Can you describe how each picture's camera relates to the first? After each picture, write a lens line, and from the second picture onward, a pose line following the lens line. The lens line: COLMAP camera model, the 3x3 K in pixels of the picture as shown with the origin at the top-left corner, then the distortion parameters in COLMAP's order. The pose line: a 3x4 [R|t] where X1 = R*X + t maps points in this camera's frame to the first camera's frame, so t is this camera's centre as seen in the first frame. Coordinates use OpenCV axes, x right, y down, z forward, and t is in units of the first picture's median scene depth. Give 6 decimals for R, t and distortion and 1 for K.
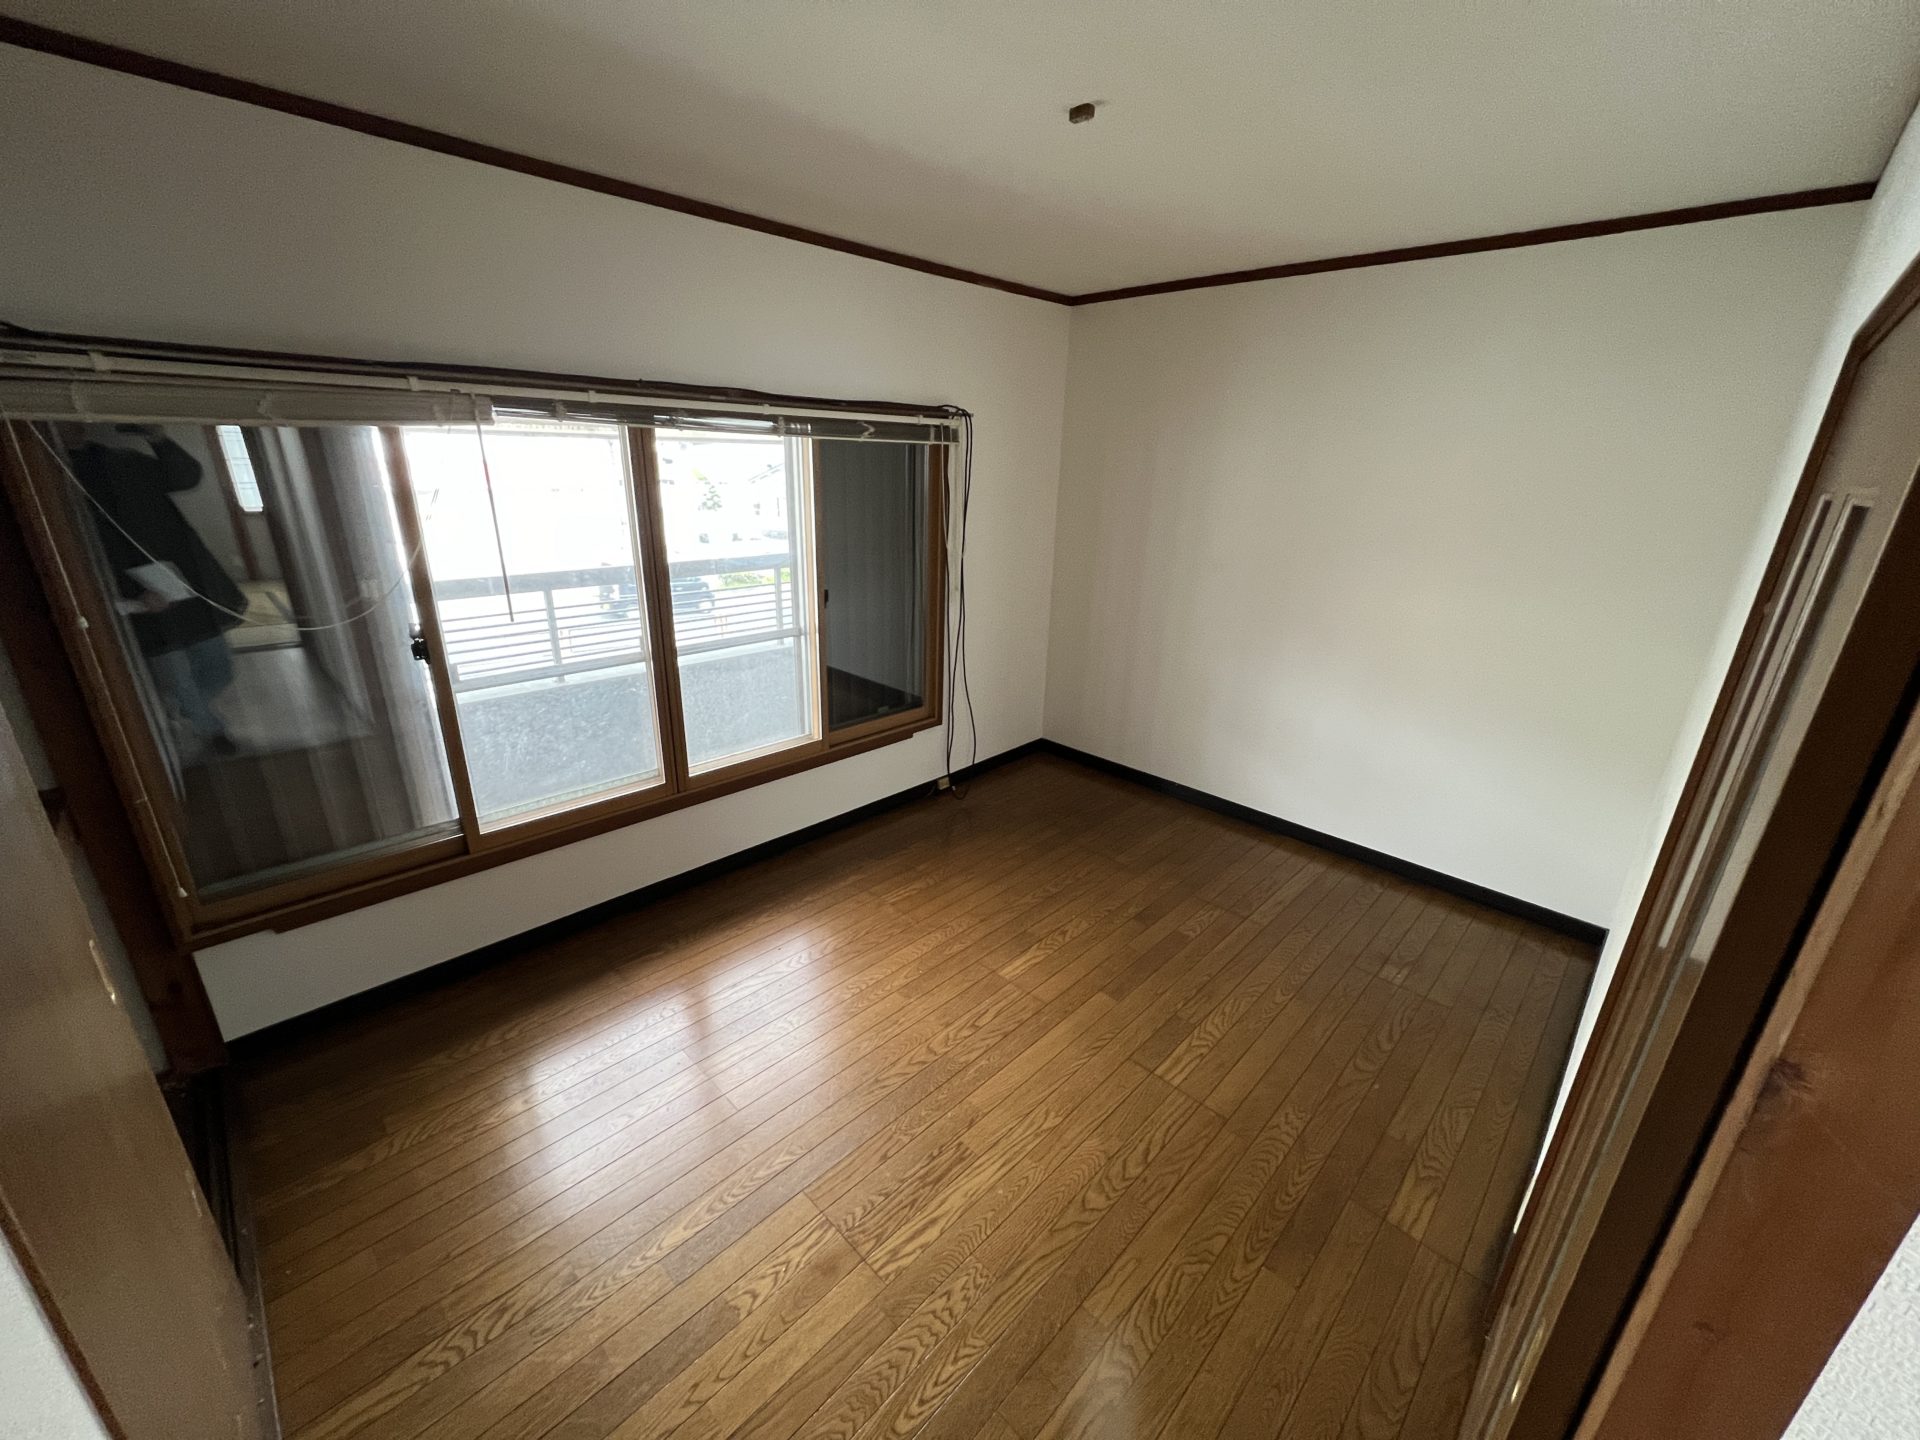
lens RADIAL K [[766.1, 0, 961.6], [0, 766.1, 726.7], [0, 0, 1]] dist [-0.006873, -0.000105]
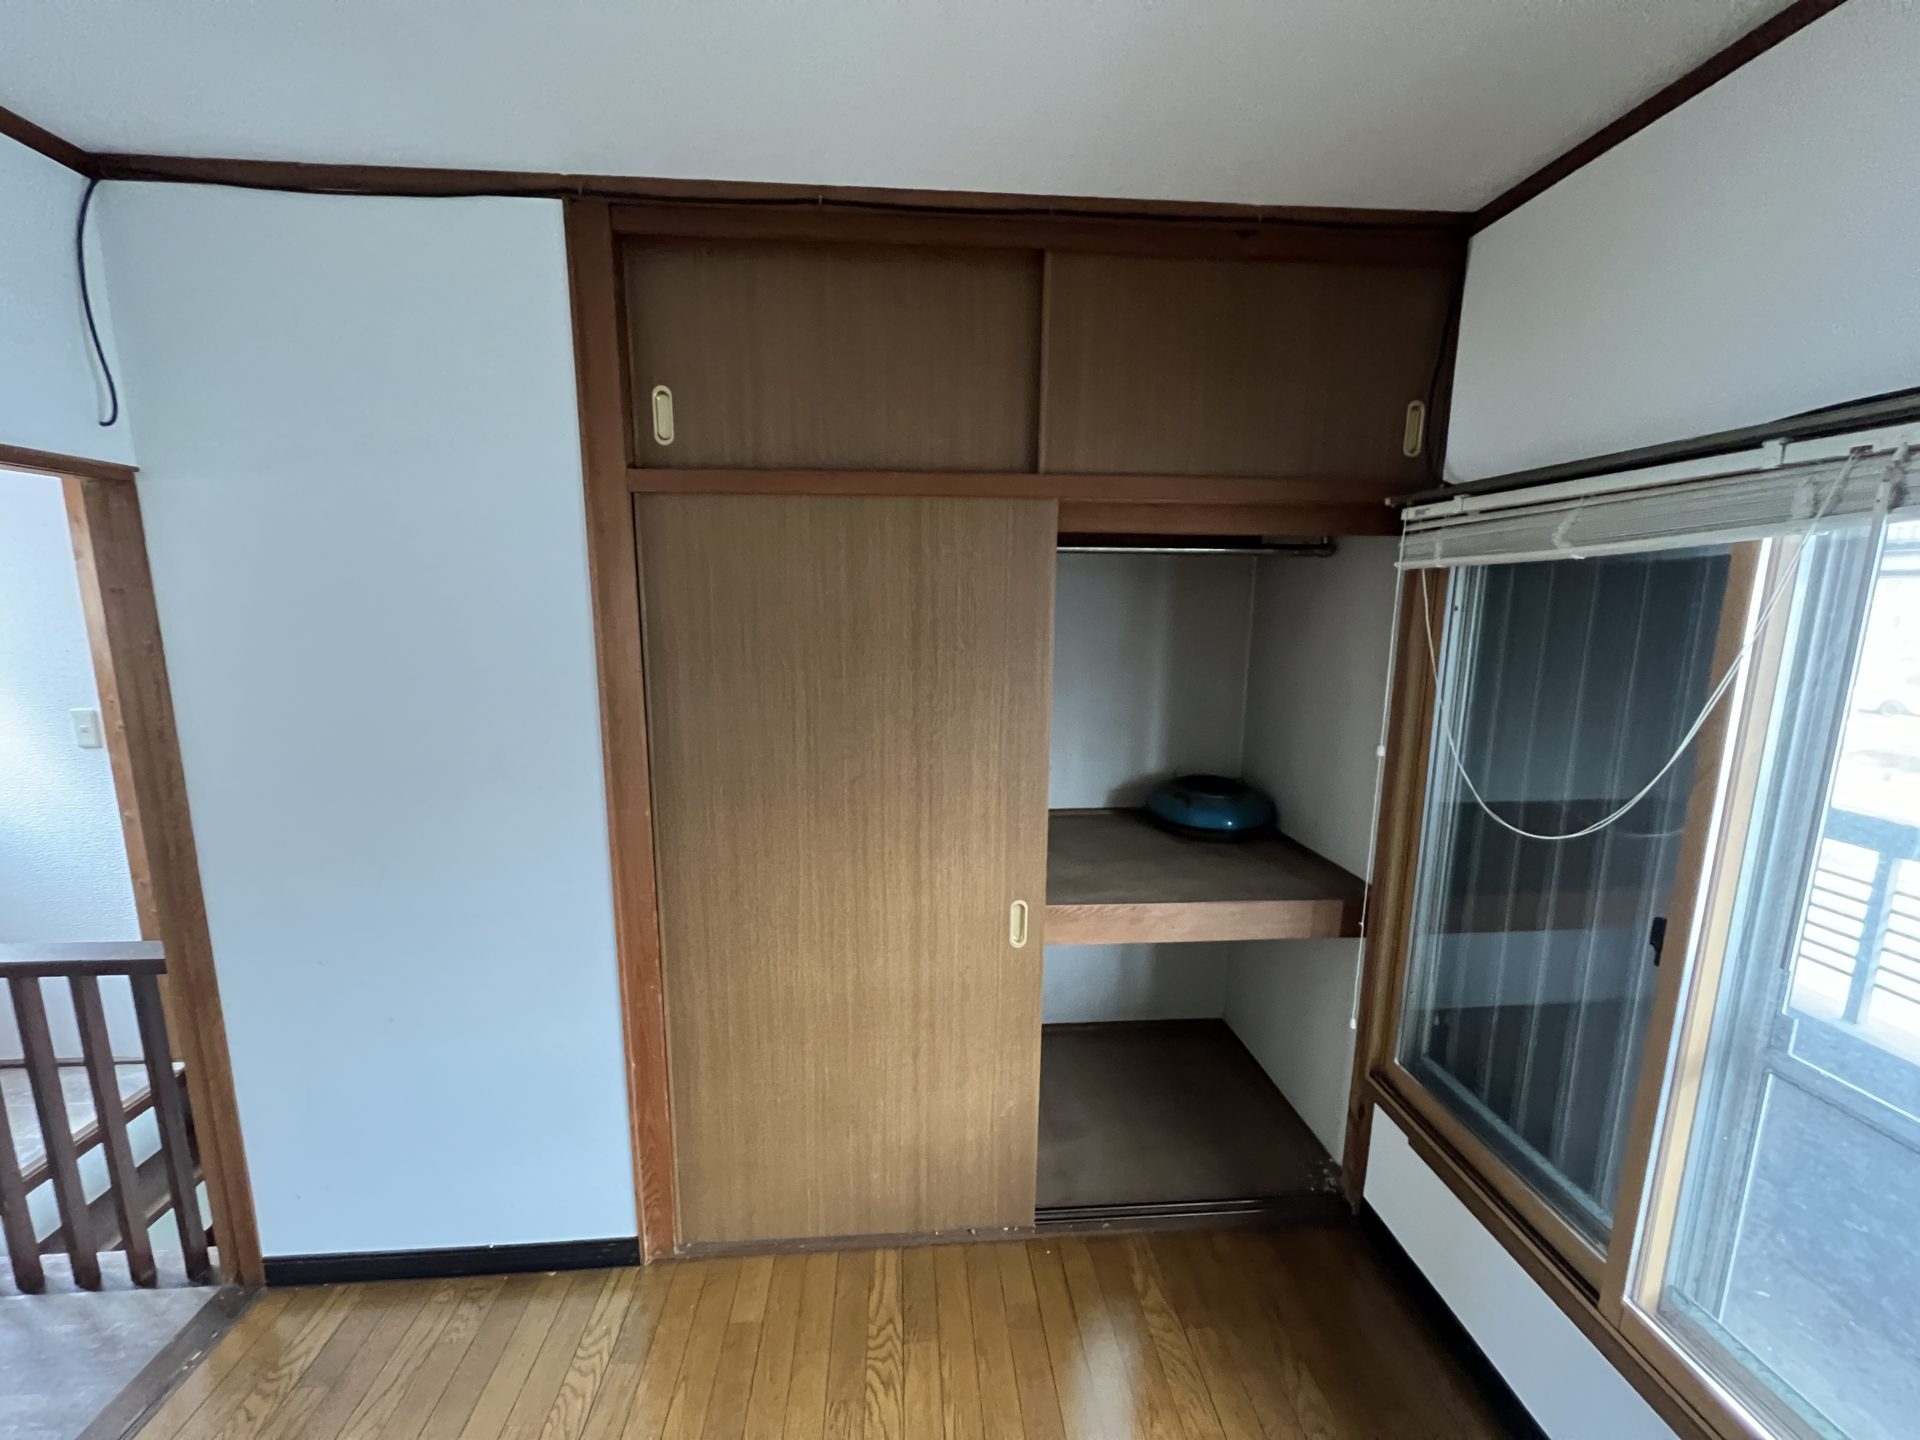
lens RADIAL K [[766.1, 0, 961.0], [0, 766.1, 726.9], [0, 0, 1]] dist [-0.006873, -0.000105]
pose [[-0.655603, 0.097816, -0.748743, 0.012264], [-0.273726, 0.893345, 0.356383, -0.380803], [0.703746, 0.438596, -0.558905, 1.155734]]
